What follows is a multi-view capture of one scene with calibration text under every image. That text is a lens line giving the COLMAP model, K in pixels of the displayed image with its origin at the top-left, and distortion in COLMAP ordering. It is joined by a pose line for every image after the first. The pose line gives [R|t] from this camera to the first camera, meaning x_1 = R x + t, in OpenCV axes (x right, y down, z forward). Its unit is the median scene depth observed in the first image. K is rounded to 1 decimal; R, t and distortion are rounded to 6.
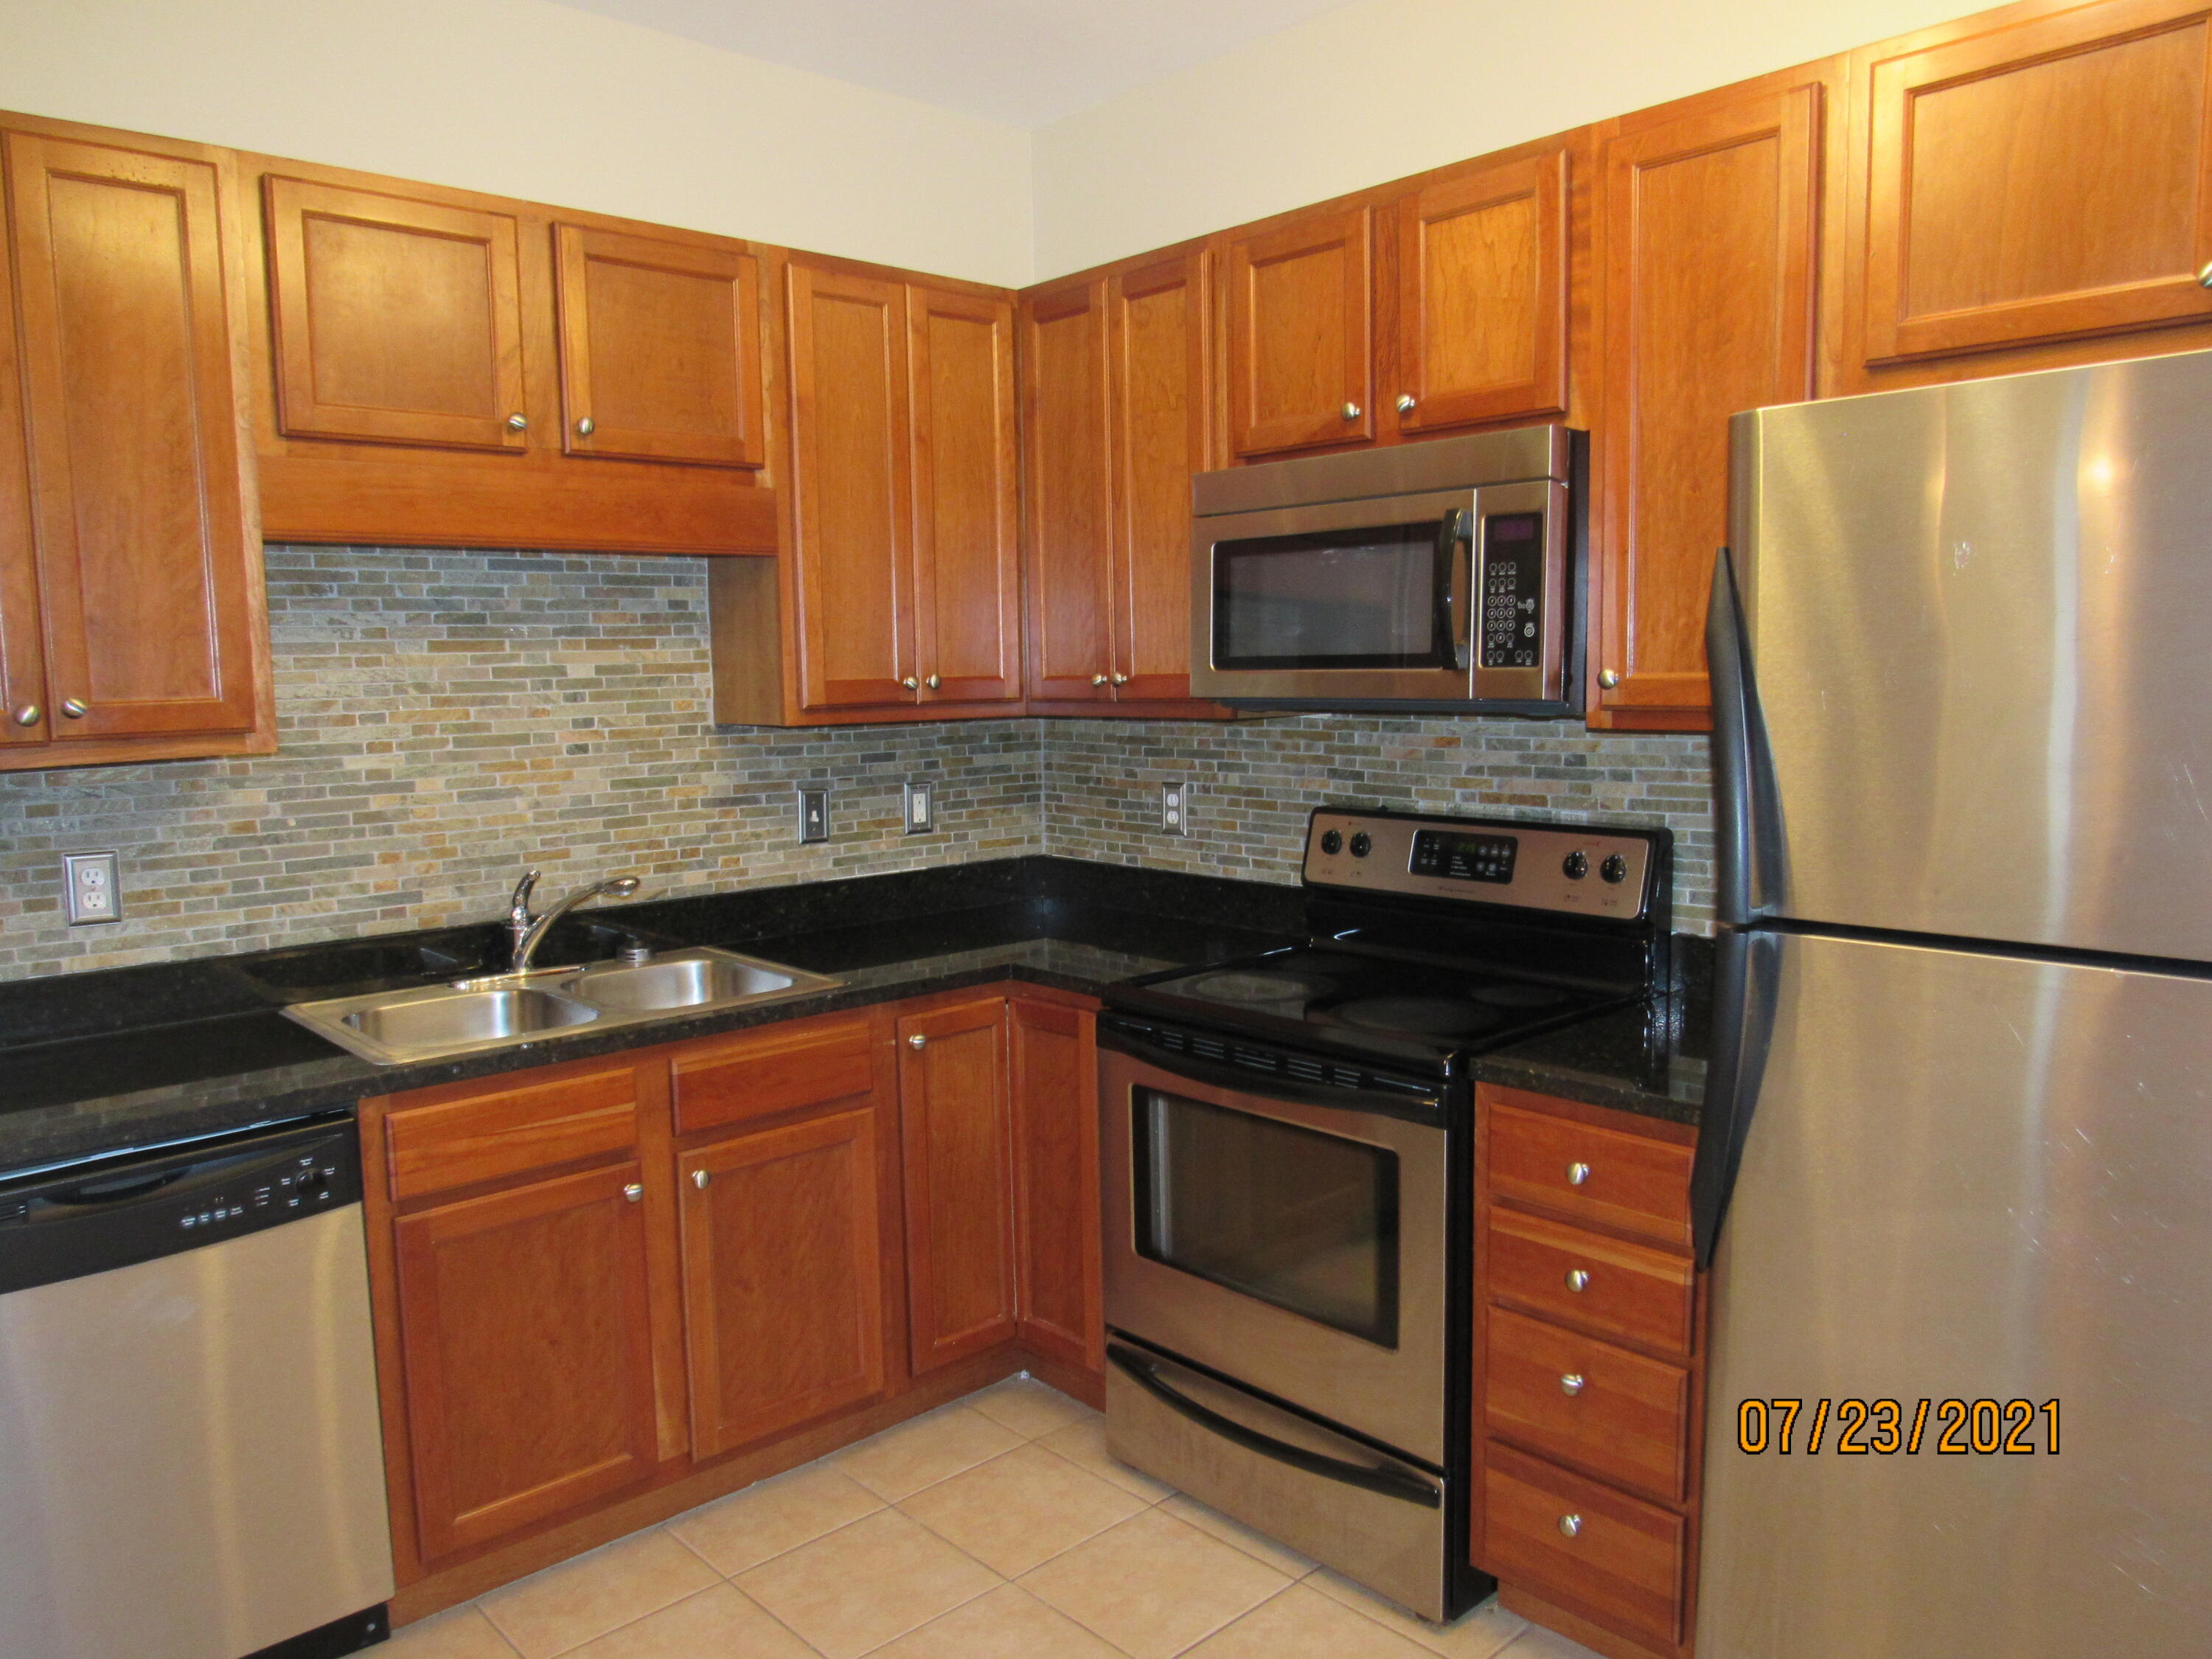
lens RADIAL K [[1567.4, 0, 1107.1], [0, 1567.4, 838.2], [0, 0, 1]] dist [-0.054663, 0.000457]
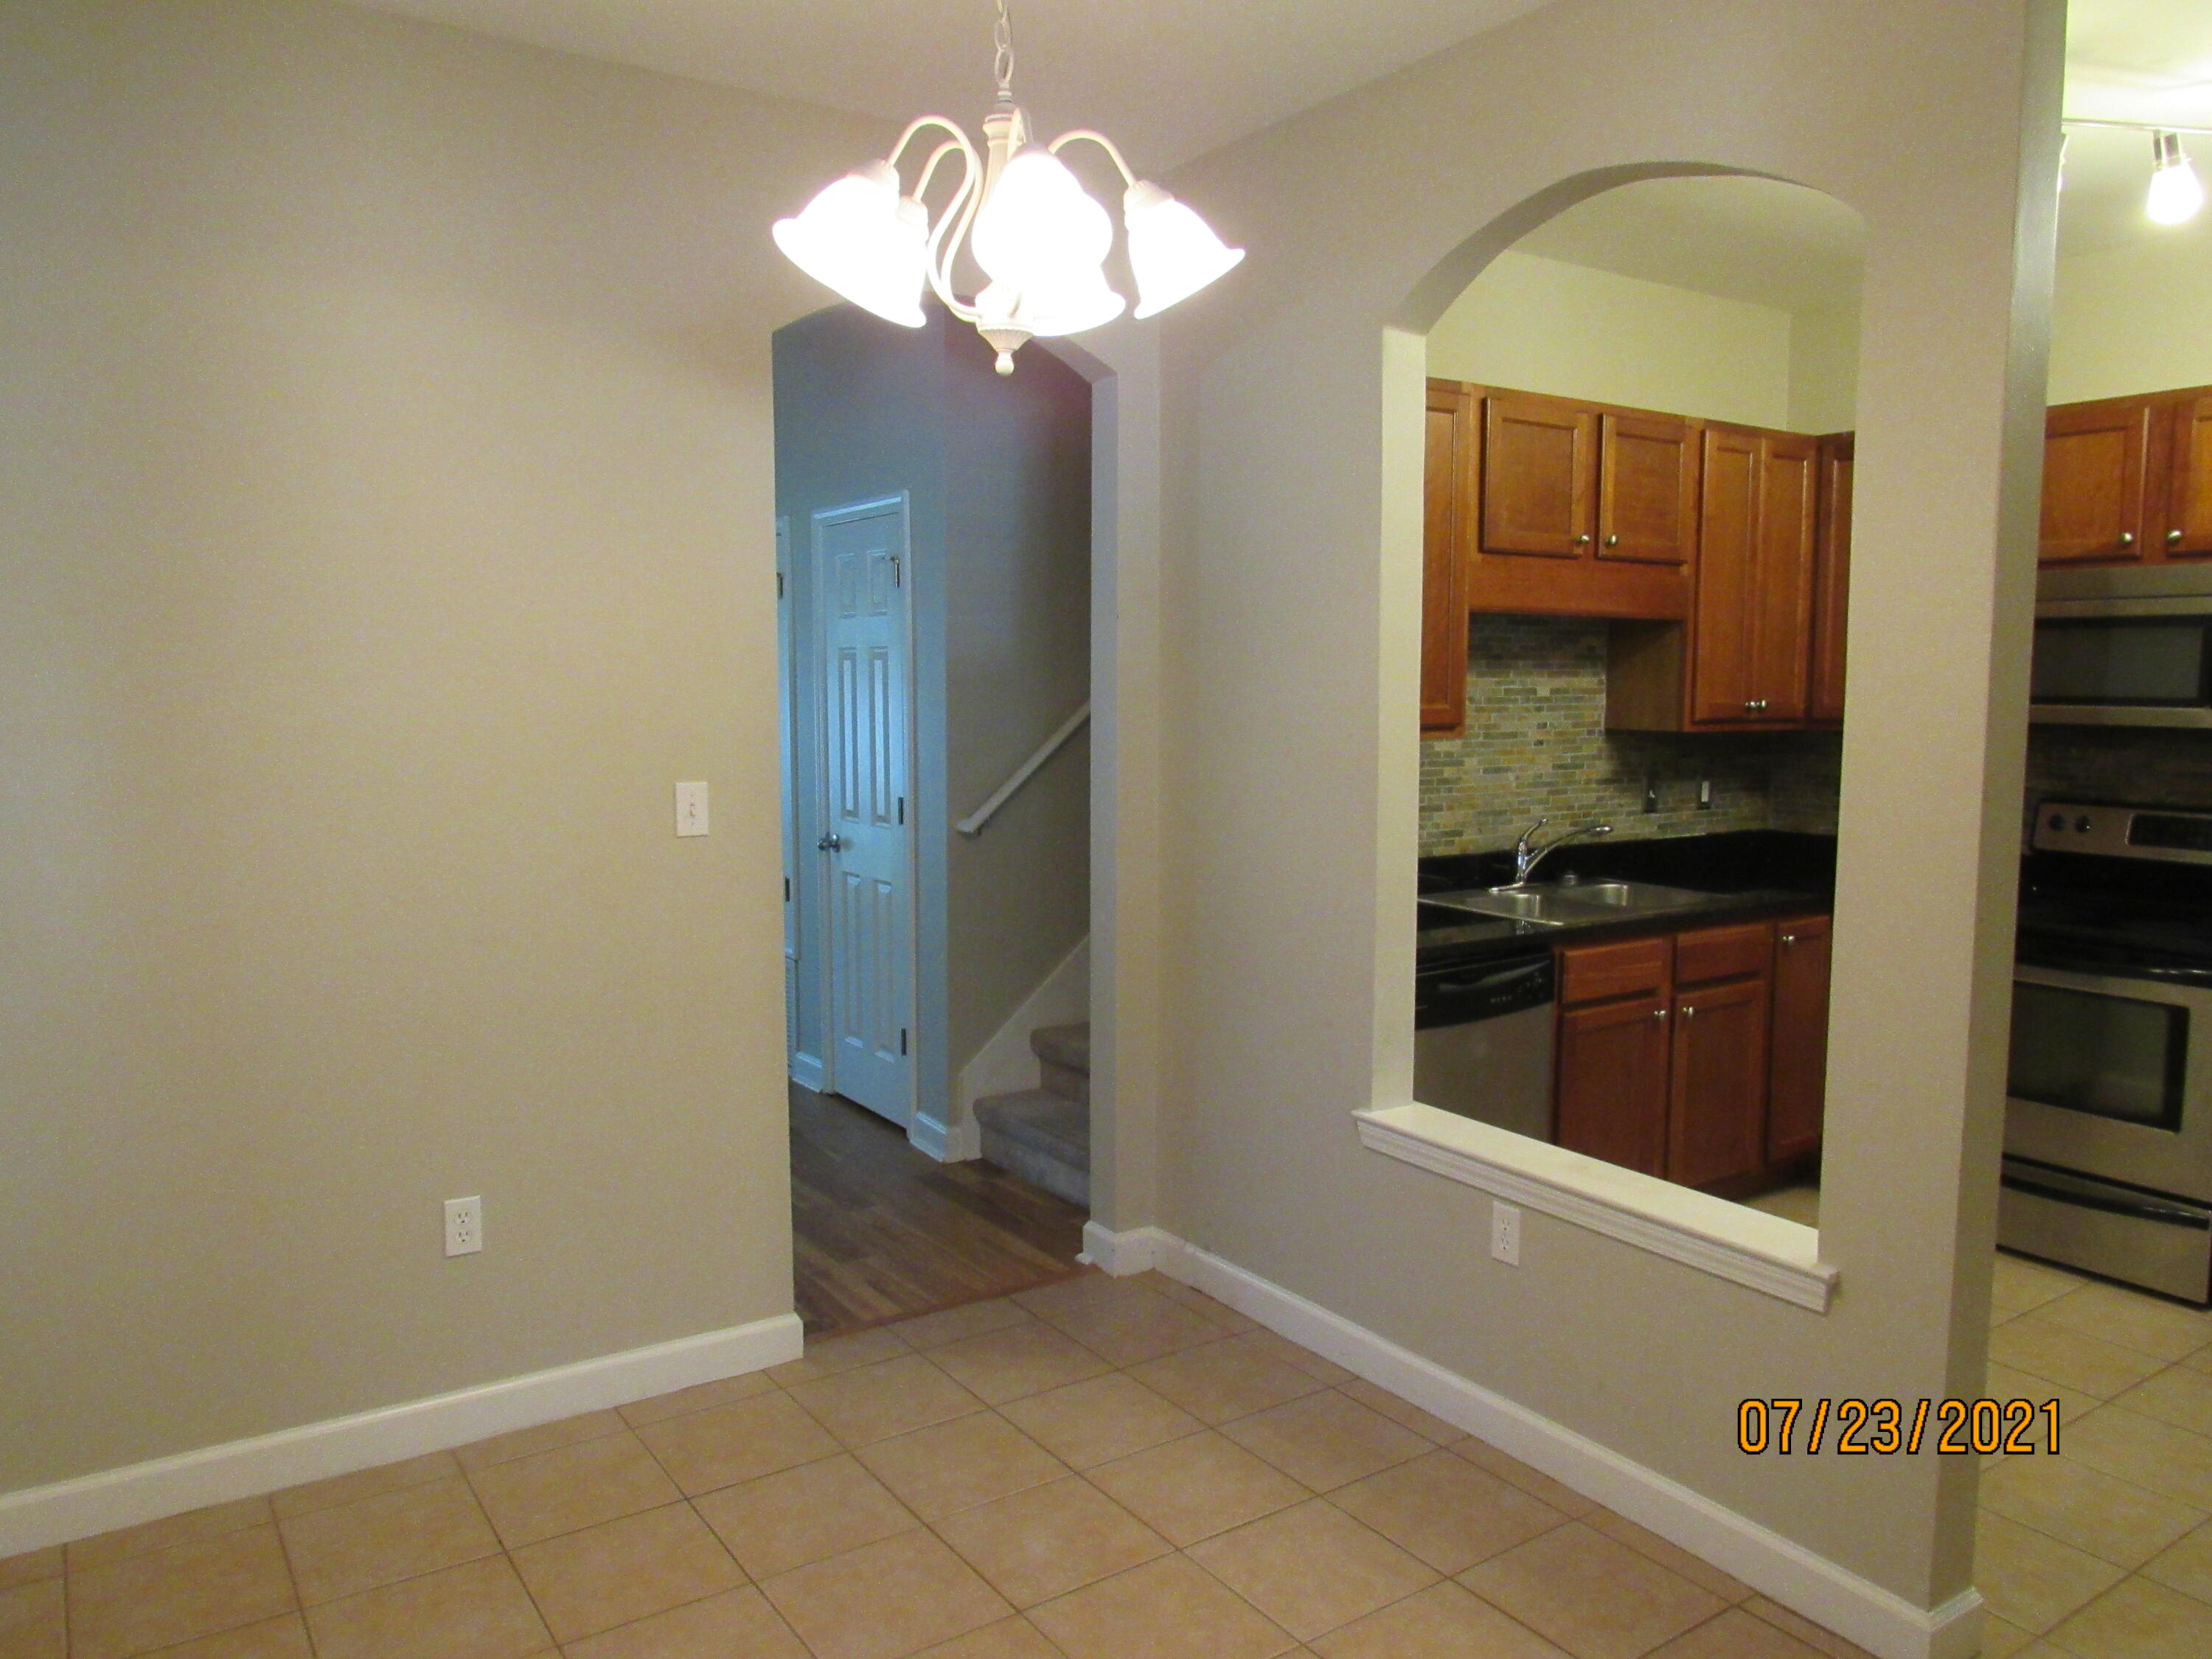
lens RADIAL K [[1590.6, 0, 1088.5], [0, 1590.6, 828.6], [0, 0, 1]] dist [-0.022700, 0.002605]
pose [[0.987635, 0.036169, -0.152543, -0.553413], [-0.038152, 0.999221, -0.010090, 0.061509], [0.152059, 0.015785, 0.988245, -0.625951]]
